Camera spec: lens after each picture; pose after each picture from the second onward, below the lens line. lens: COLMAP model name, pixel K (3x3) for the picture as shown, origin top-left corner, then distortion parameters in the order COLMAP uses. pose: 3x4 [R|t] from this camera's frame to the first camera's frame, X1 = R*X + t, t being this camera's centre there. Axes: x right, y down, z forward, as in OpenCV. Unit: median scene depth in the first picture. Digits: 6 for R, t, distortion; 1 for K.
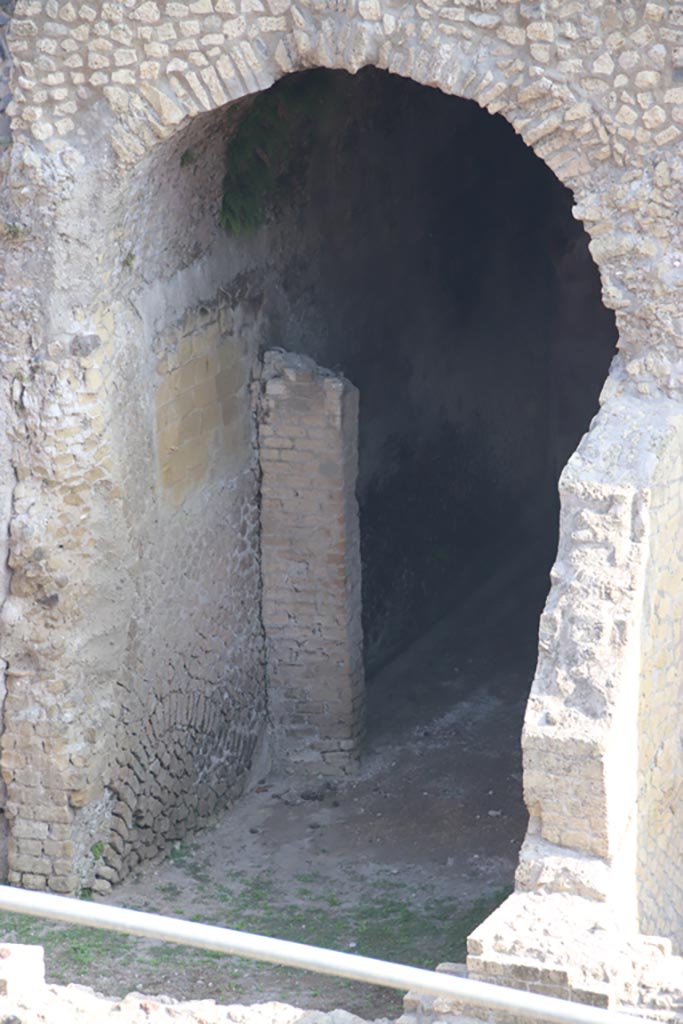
lens RADIAL K [[5309.6, 0, 314.5], [0, 5309.6, 523.3], [0, 0, 1]] dist [2.577227, 0.000000]
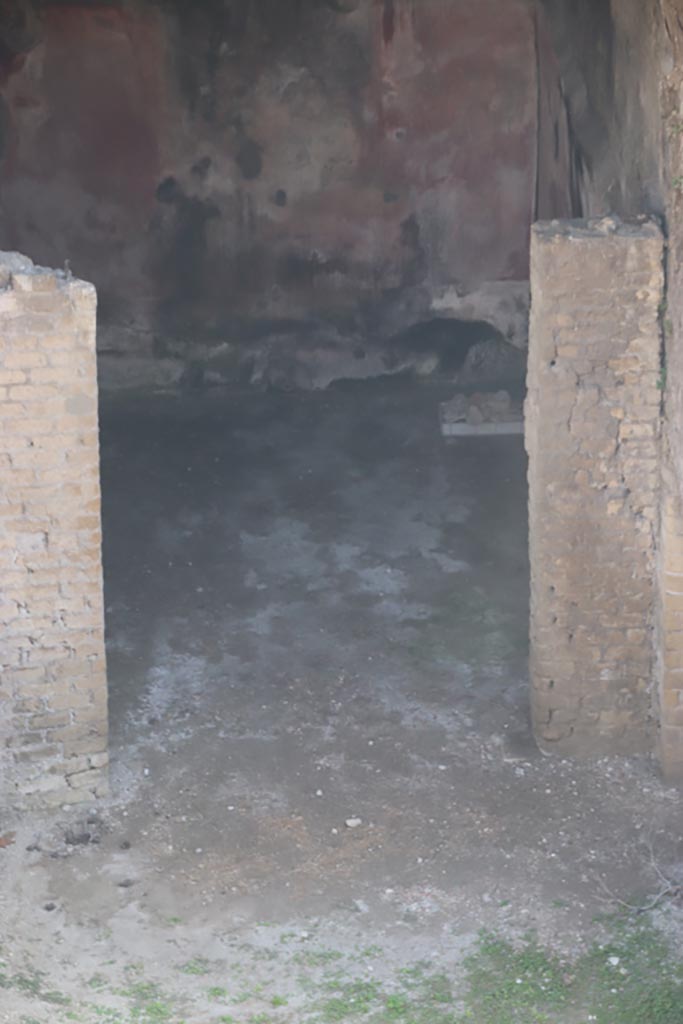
lens RADIAL K [[4057.1, 0, 321.3], [0, 4057.1, 532.5], [0, 0, 1]] dist [1.683095, 0.000000]
pose [[0.890974, -0.150873, 0.428255, -0.210189], [0.115442, 0.987458, 0.107703, -0.049281], [-0.439134, -0.046522, 0.897216, 0.469412]]
